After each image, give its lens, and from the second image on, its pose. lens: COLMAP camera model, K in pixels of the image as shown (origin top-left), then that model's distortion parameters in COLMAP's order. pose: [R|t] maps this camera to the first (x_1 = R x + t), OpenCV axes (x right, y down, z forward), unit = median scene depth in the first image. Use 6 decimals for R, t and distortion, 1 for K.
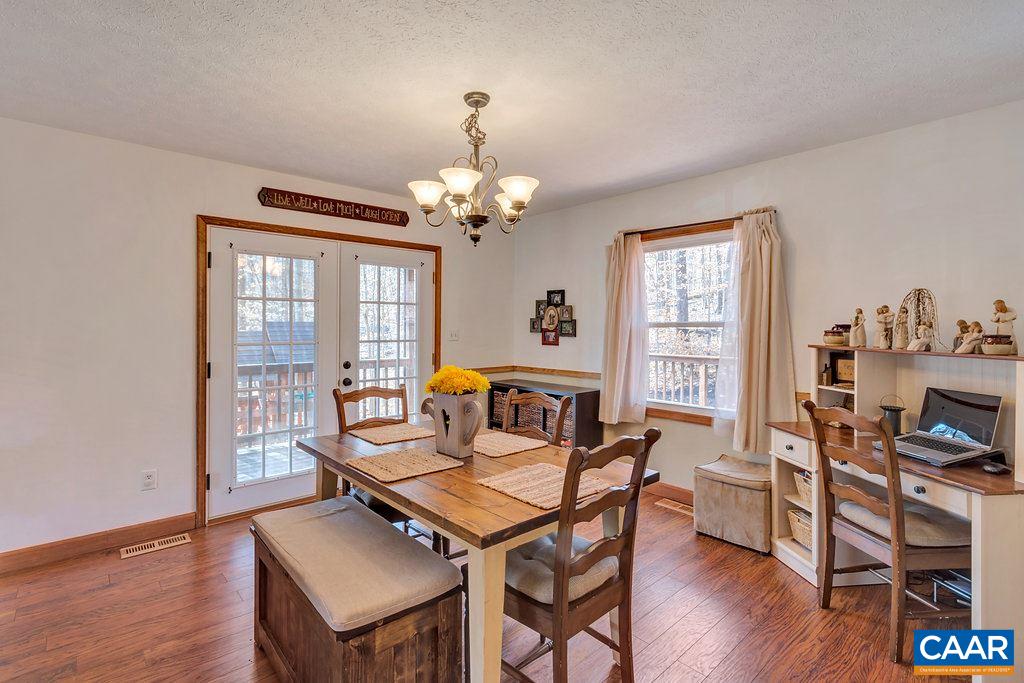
lens RADIAL K [[481.0, 0, 512.6], [0, 481.0, 336.1], [0, 0, 1]] dist [-0.004194, 0.000255]
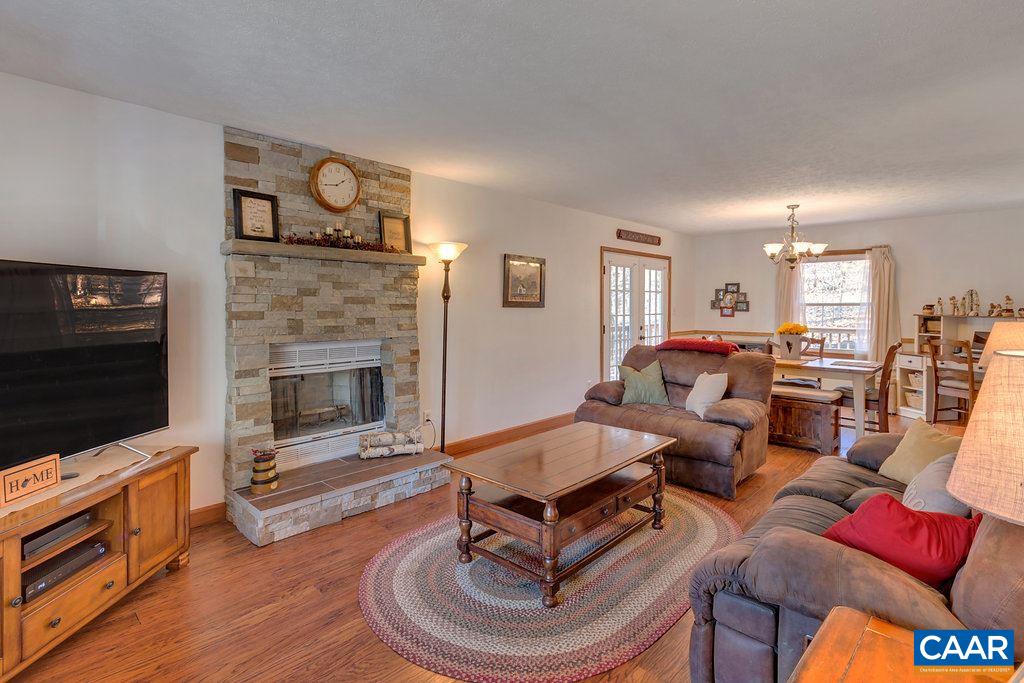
lens RADIAL K [[519.2, 0, 490.8], [0, 519.2, 319.4], [0, 0, 1]] dist [0.000622, -0.000596]
pose [[0.996710, -0.003717, 0.080964, -1.223246], [0.002886, 0.999942, 0.010379, 0.009621], [-0.080998, -0.010111, 0.996663, -0.964420]]
